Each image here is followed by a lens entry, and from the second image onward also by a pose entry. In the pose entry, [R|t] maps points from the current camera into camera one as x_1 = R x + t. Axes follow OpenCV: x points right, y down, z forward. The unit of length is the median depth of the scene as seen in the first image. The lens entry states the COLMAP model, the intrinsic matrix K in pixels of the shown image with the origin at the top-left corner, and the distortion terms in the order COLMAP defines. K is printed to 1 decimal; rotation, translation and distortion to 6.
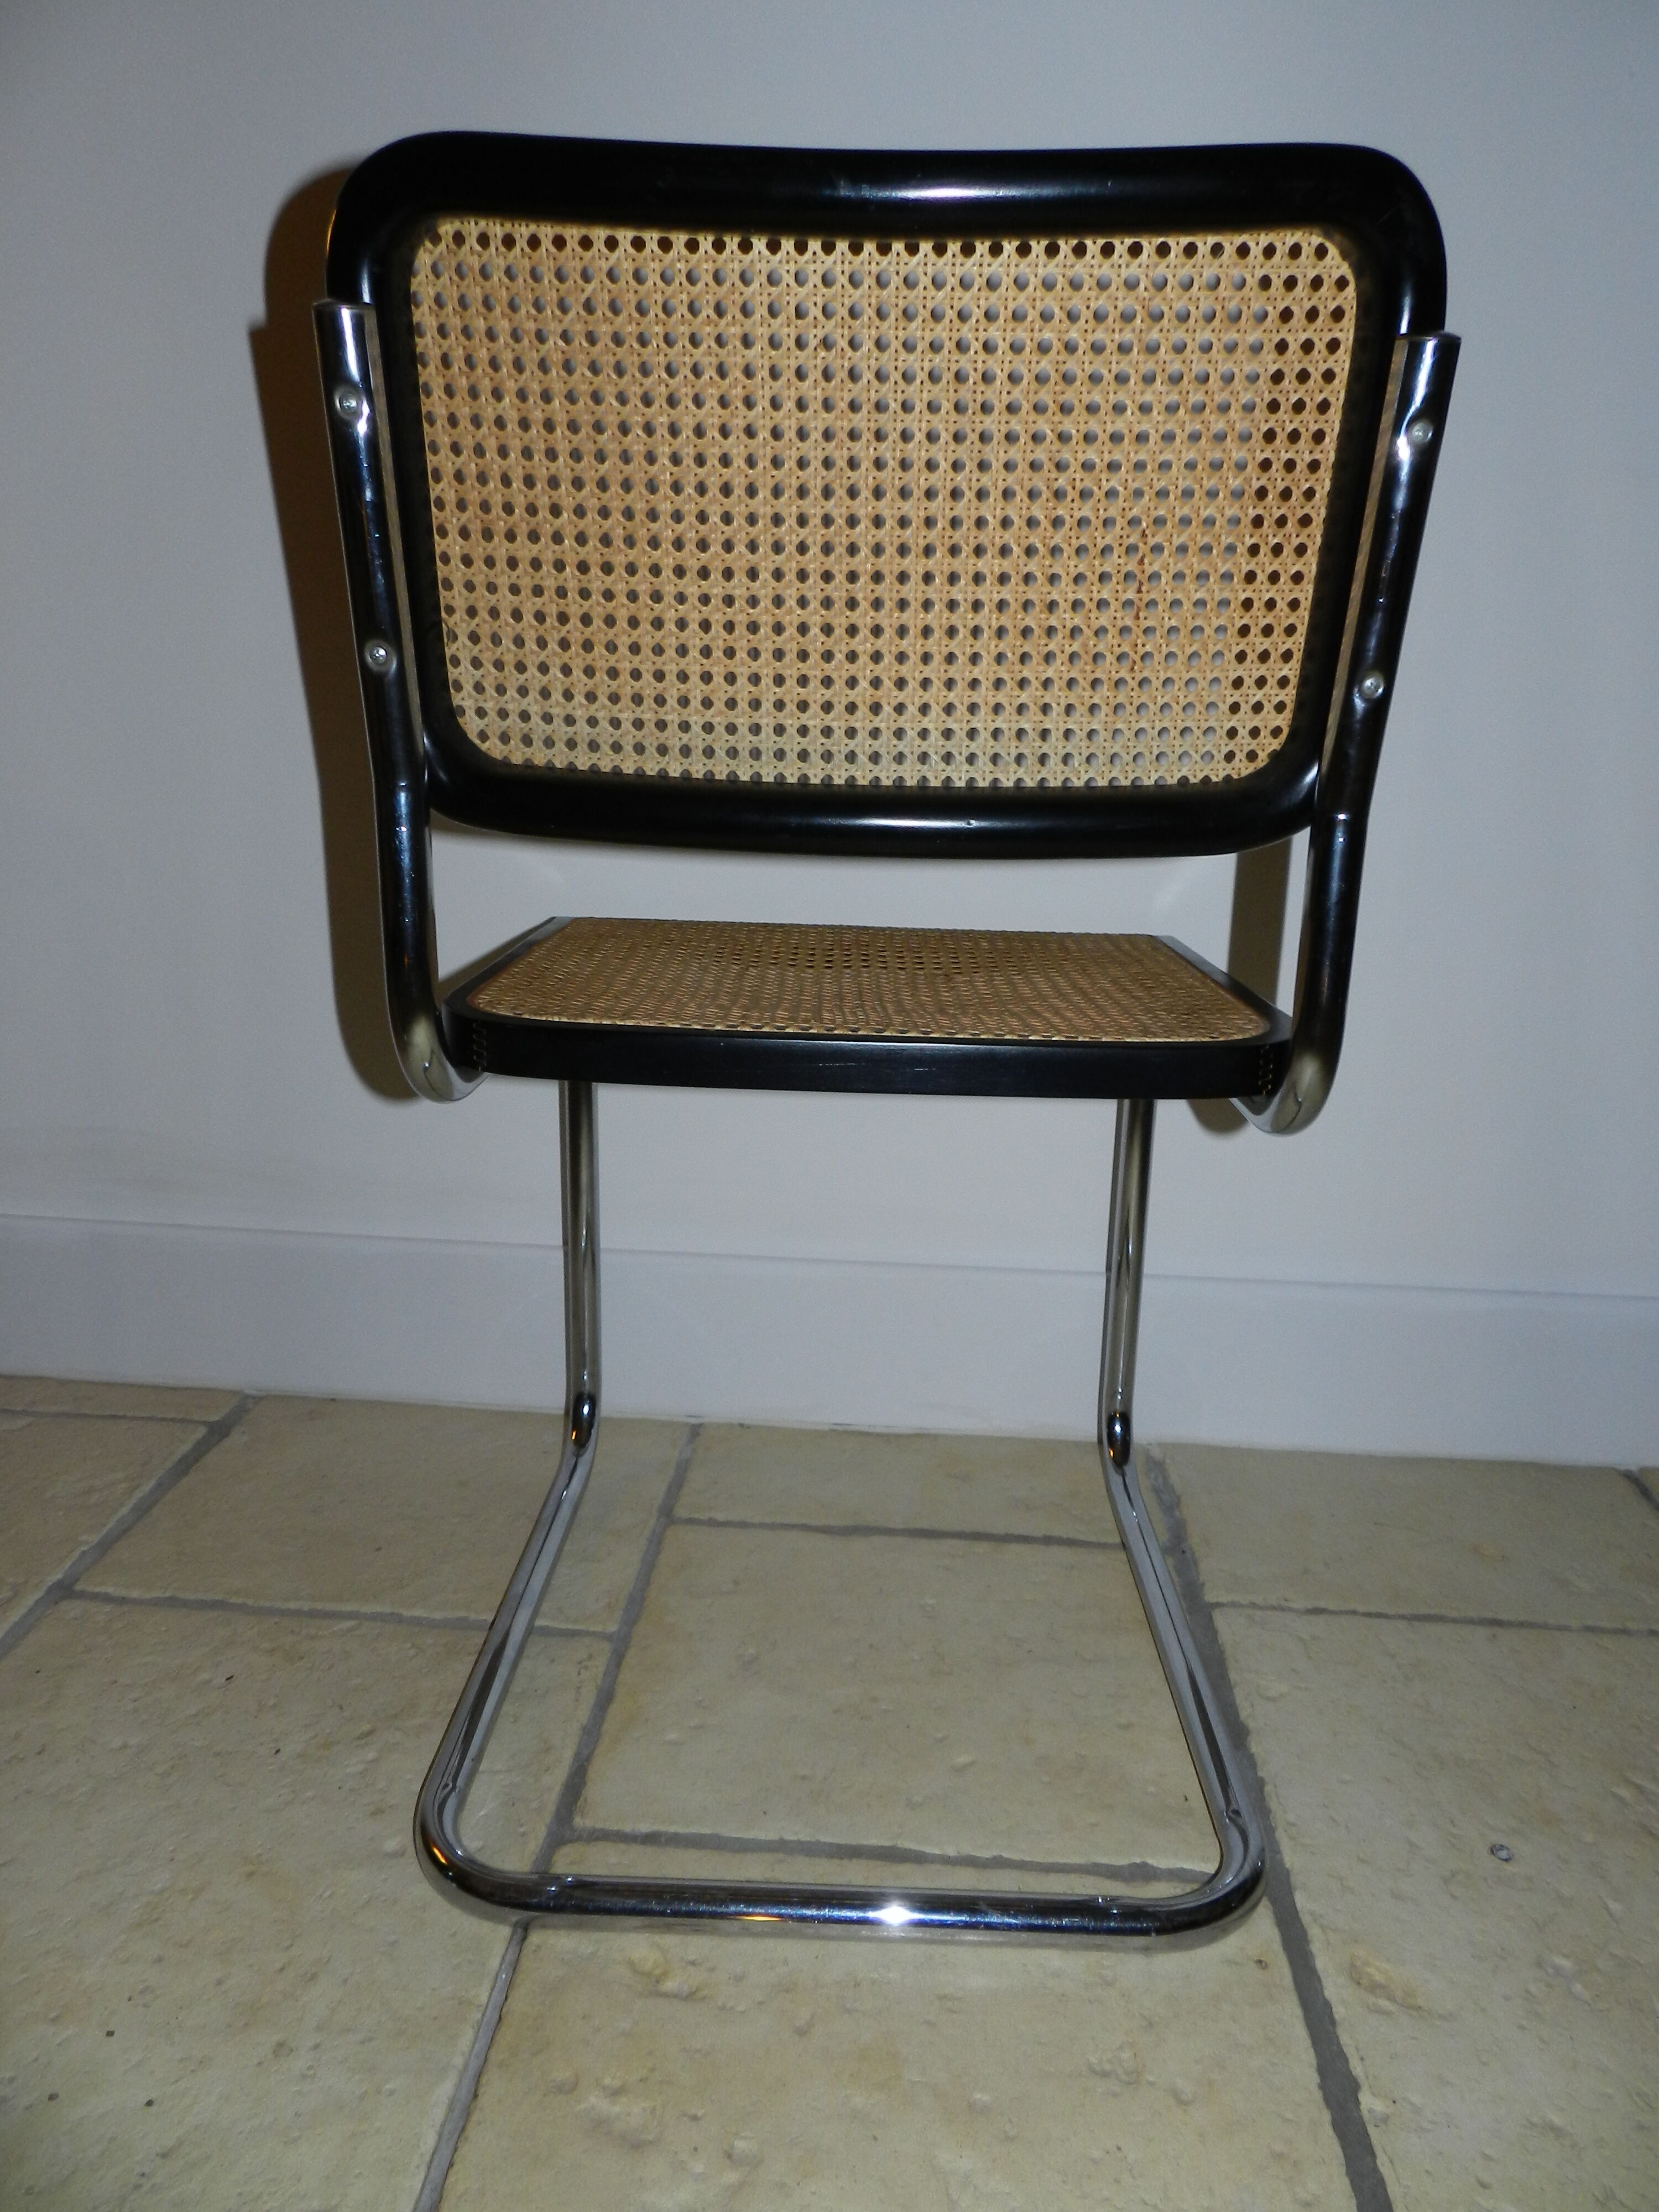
lens RADIAL K [[1515.6, 0, 829.5], [0, 1515.6, 1106.0], [0, 0, 1]] dist [0.012694, -0.005612]
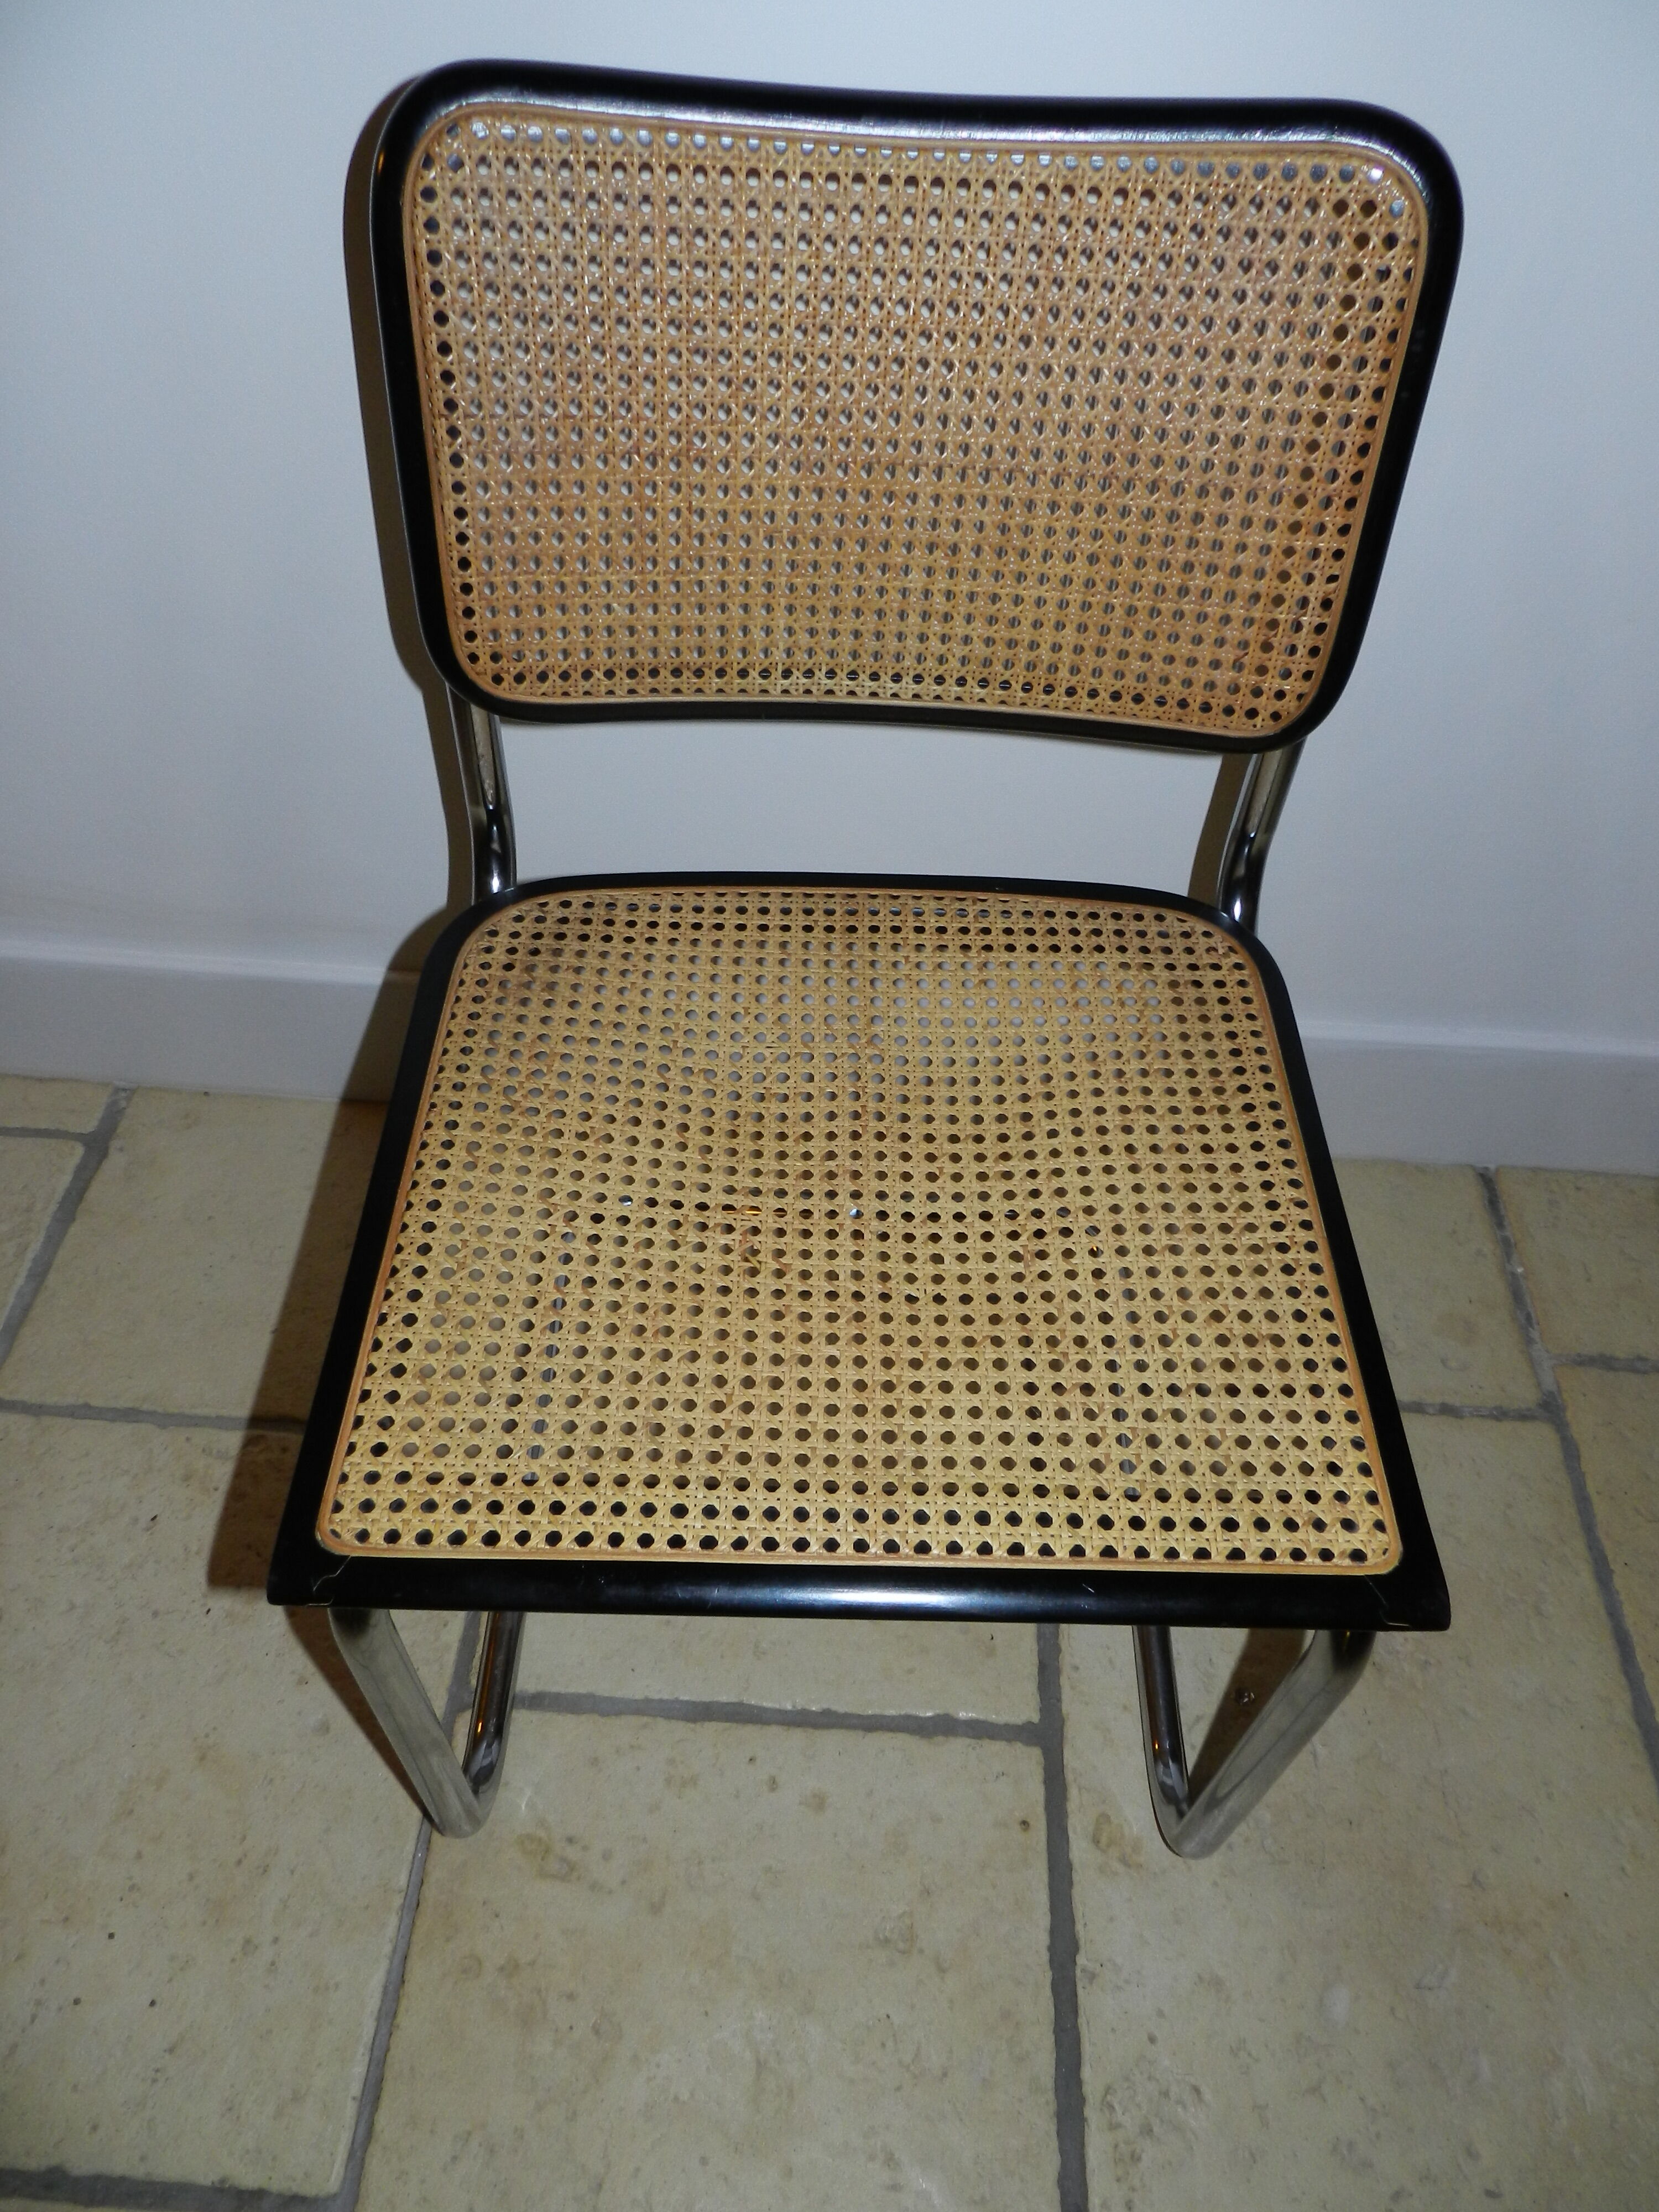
lens RADIAL K [[1515.6, 0, 829.5], [0, 1515.6, 1106.0], [0, 0, 1]] dist [0.012694, -0.005612]
pose [[0.999842, -0.007437, 0.016144, 0.098455], [-0.003270, 0.815822, 0.578294, -0.598246], [-0.017471, -0.578255, 0.815669, 0.297847]]
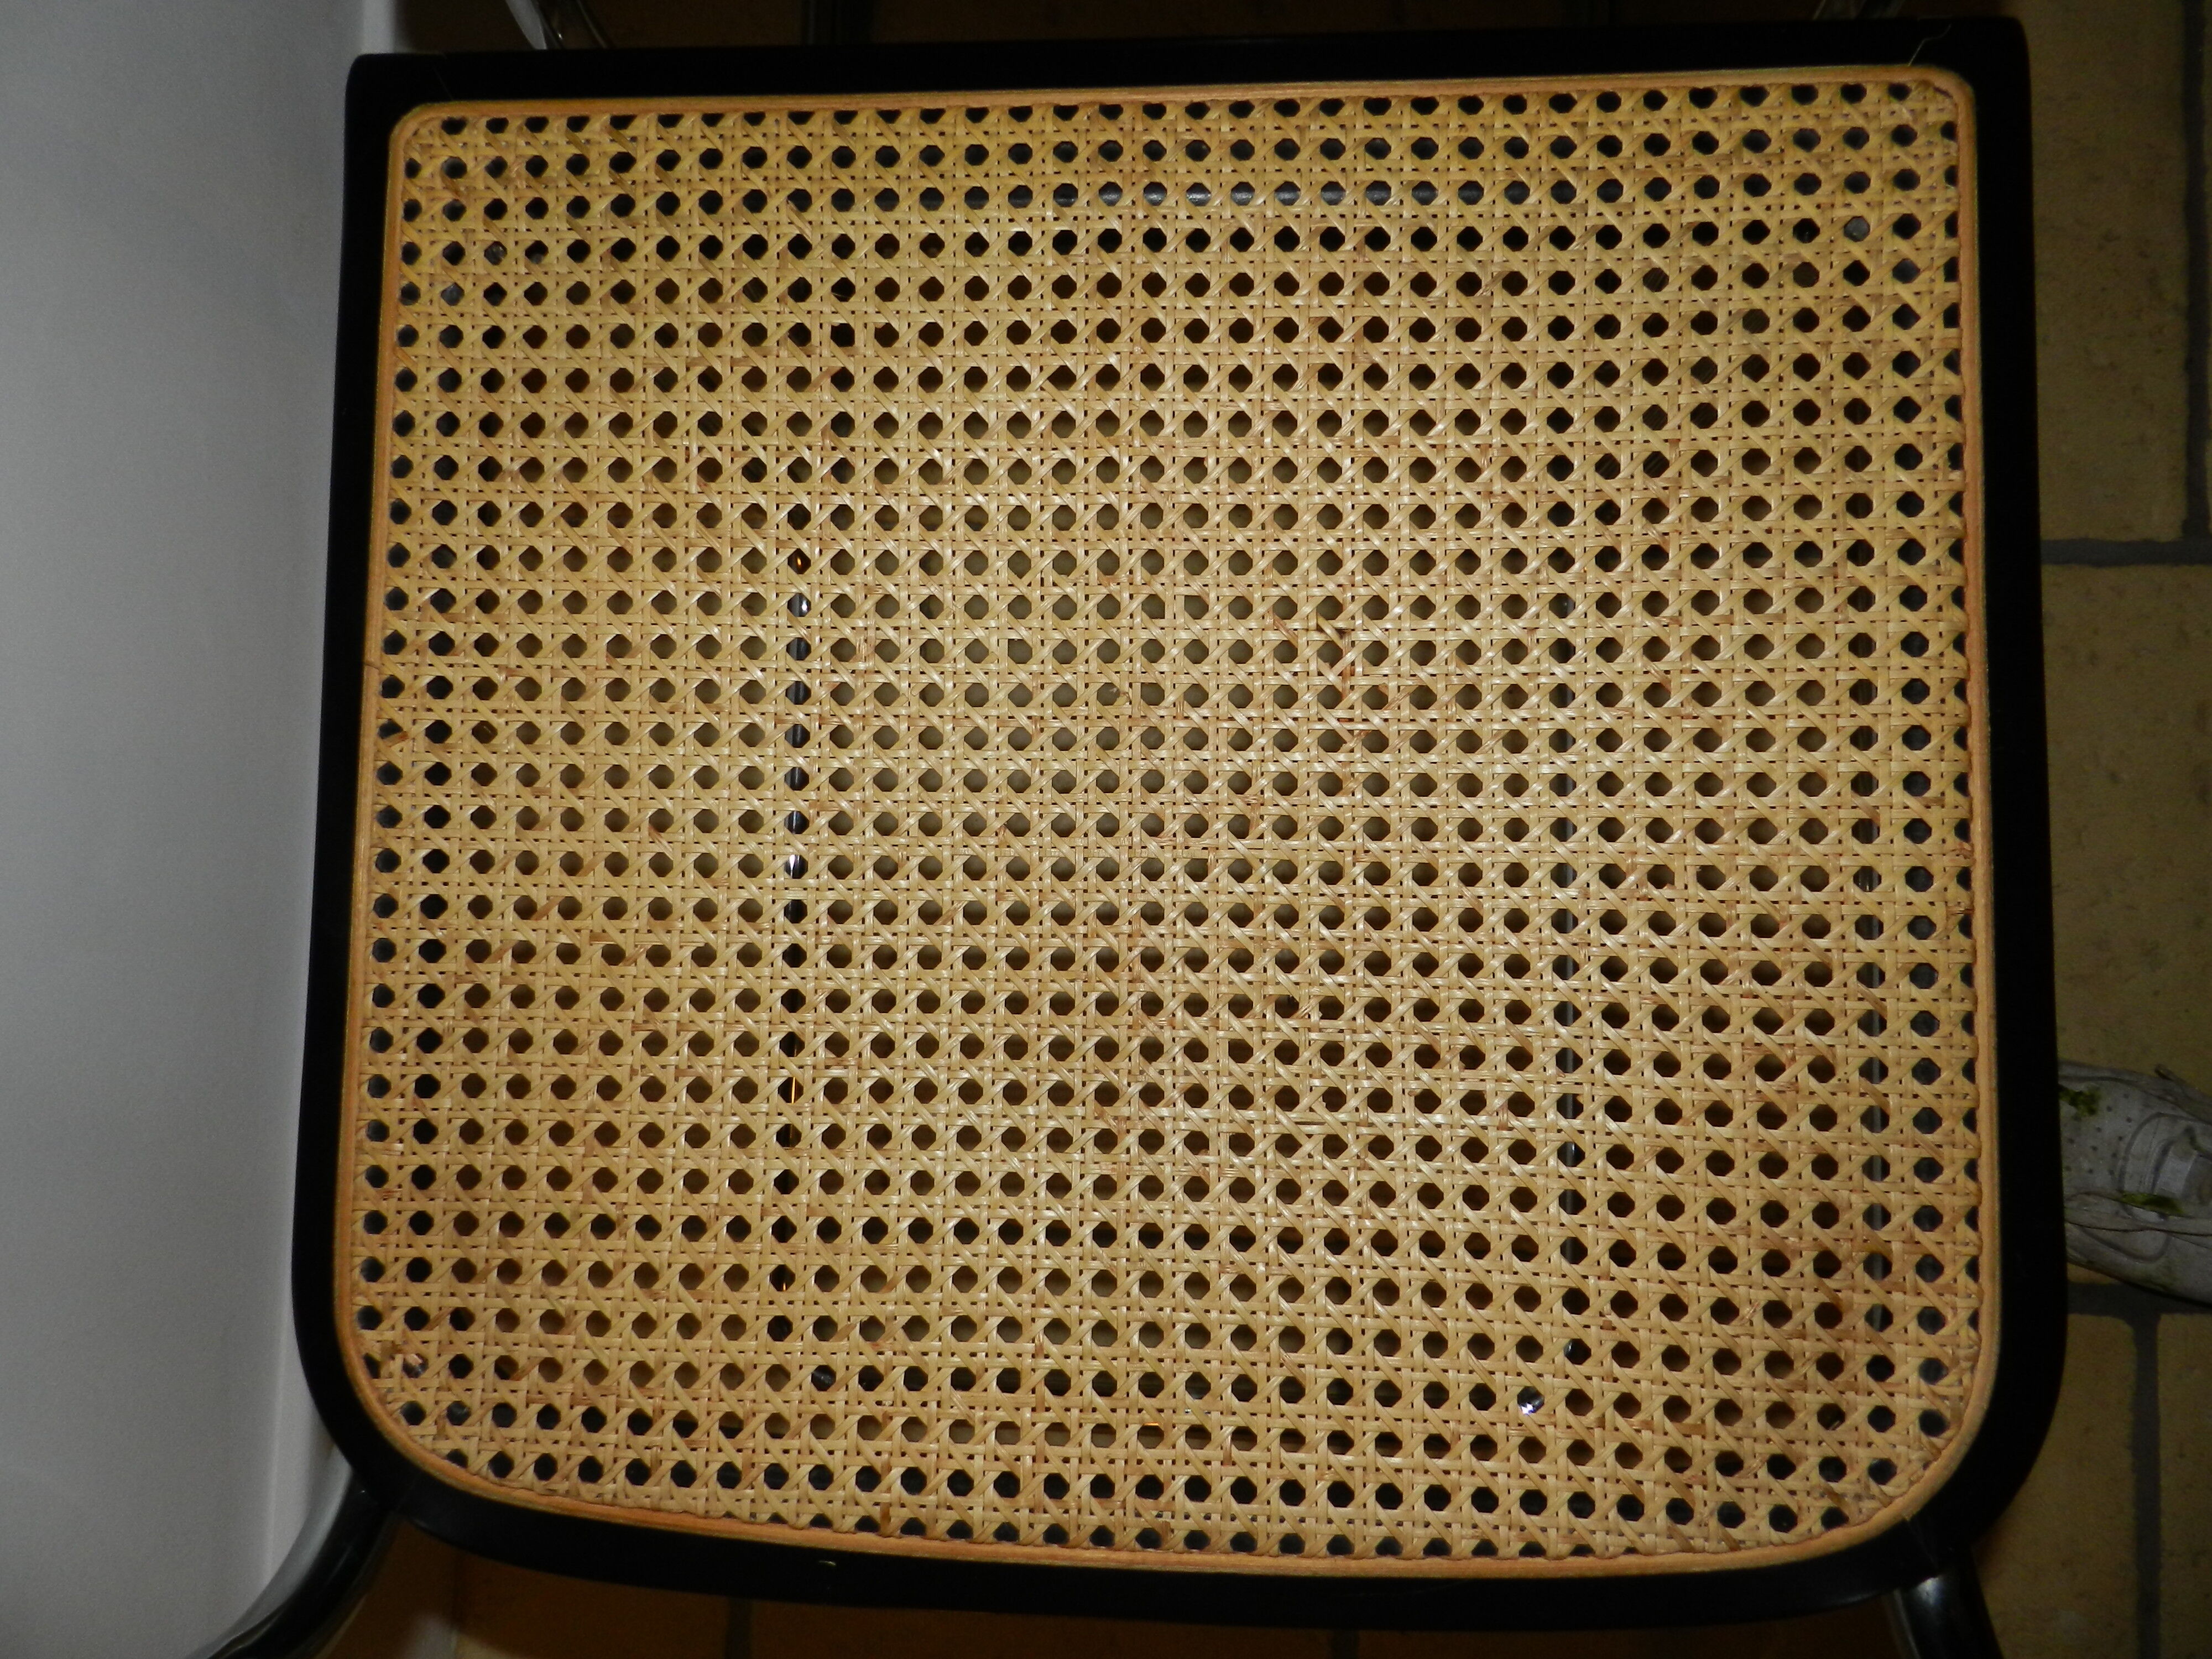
lens RADIAL K [[1515.6, 0, 1106.0], [0, 1515.6, 829.5], [0, 0, 1]] dist [0.012694, -0.005612]
pose [[-0.998477, 0.014049, 0.053352, 0.115881], [0.049862, -0.184139, 0.981635, -0.544341], [0.023615, 0.982800, 0.183158, 0.906579]]
